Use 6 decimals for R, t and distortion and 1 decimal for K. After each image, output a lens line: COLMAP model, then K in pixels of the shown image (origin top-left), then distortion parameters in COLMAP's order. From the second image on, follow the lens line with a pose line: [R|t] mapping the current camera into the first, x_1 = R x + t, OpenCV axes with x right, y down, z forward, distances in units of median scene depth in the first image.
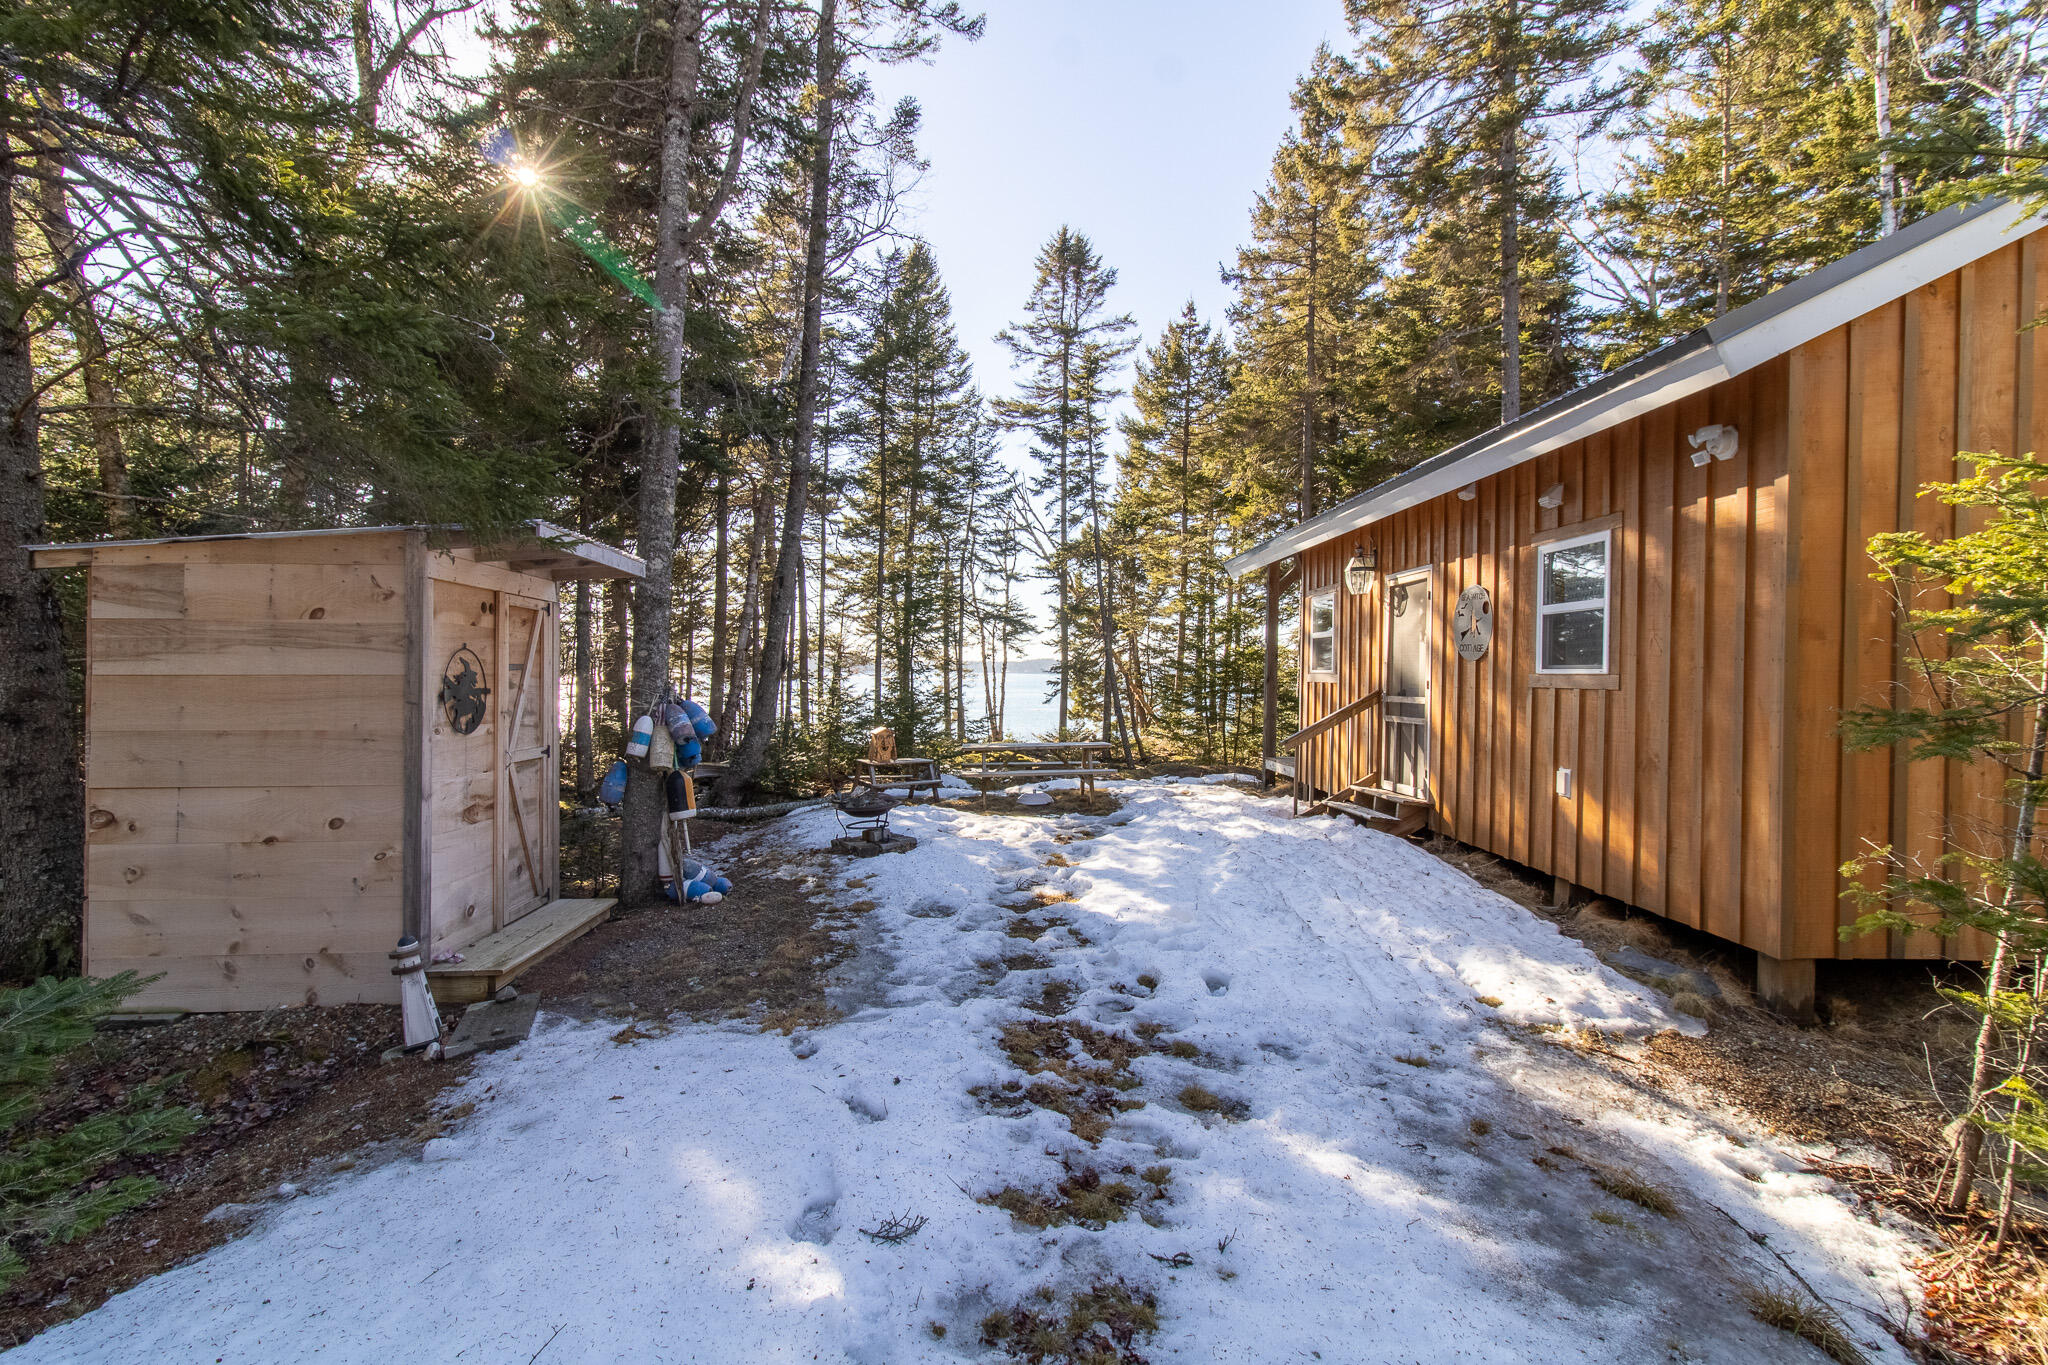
lens RADIAL K [[974.5, 0, 1021.5], [0, 974.5, 686.1], [0, 0, 1]] dist [-0.002216, 0.002115]
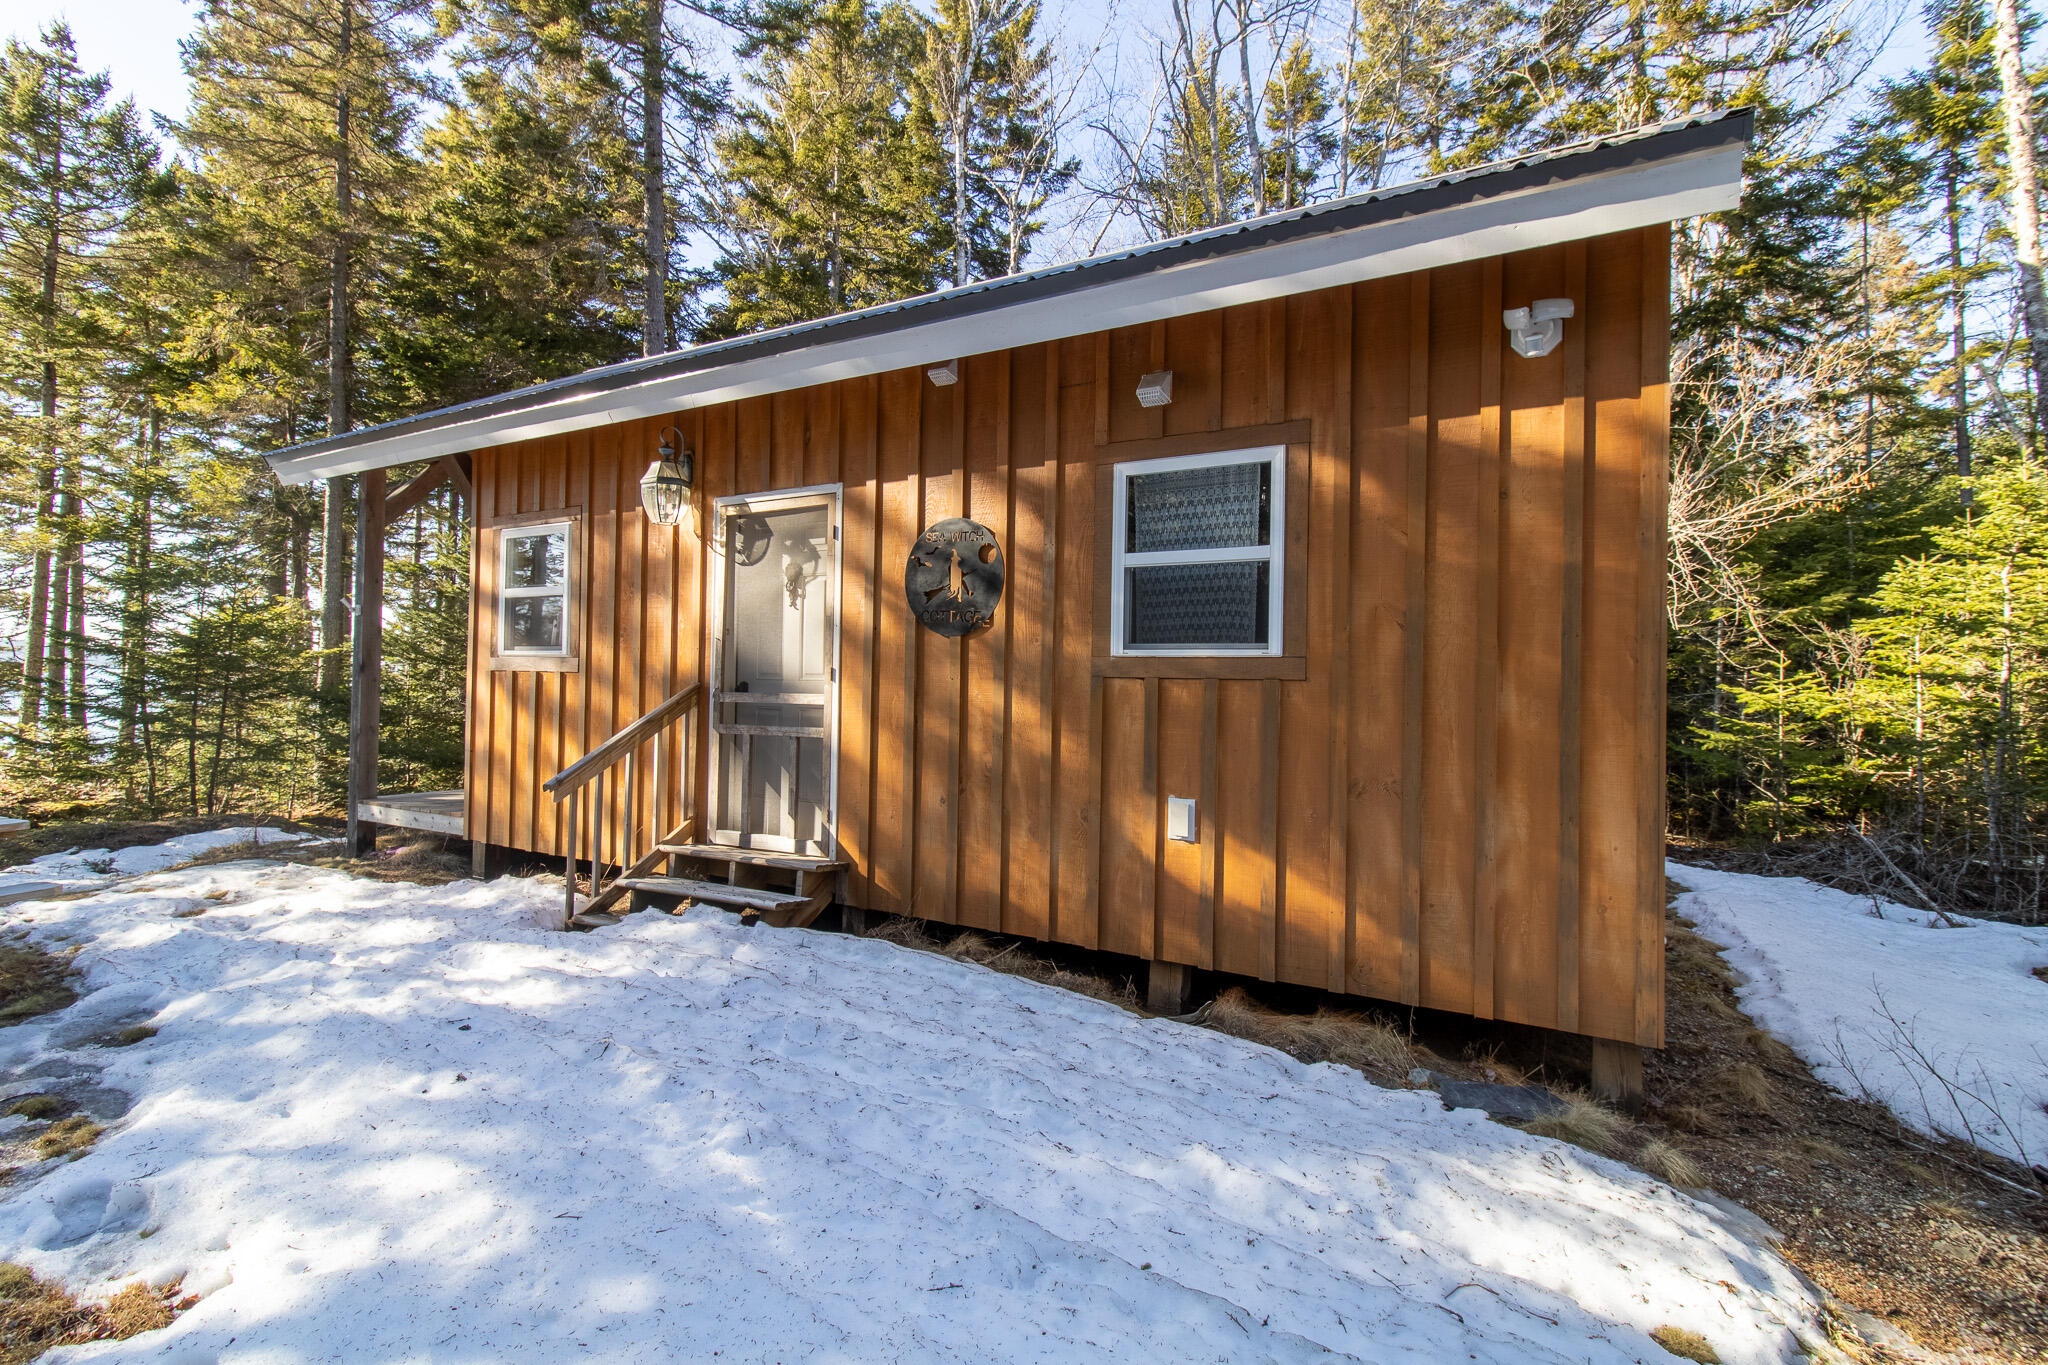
lens RADIAL K [[974.5, 0, 1028.1], [0, 974.5, 676.3], [0, 0, 1]] dist [-0.002216, 0.002115]
pose [[0.529870, -0.002222, 0.848076, -0.044371], [0.004237, 0.999991, -0.000028, -0.000035], [-0.848068, 0.003608, 0.529874, 0.517595]]
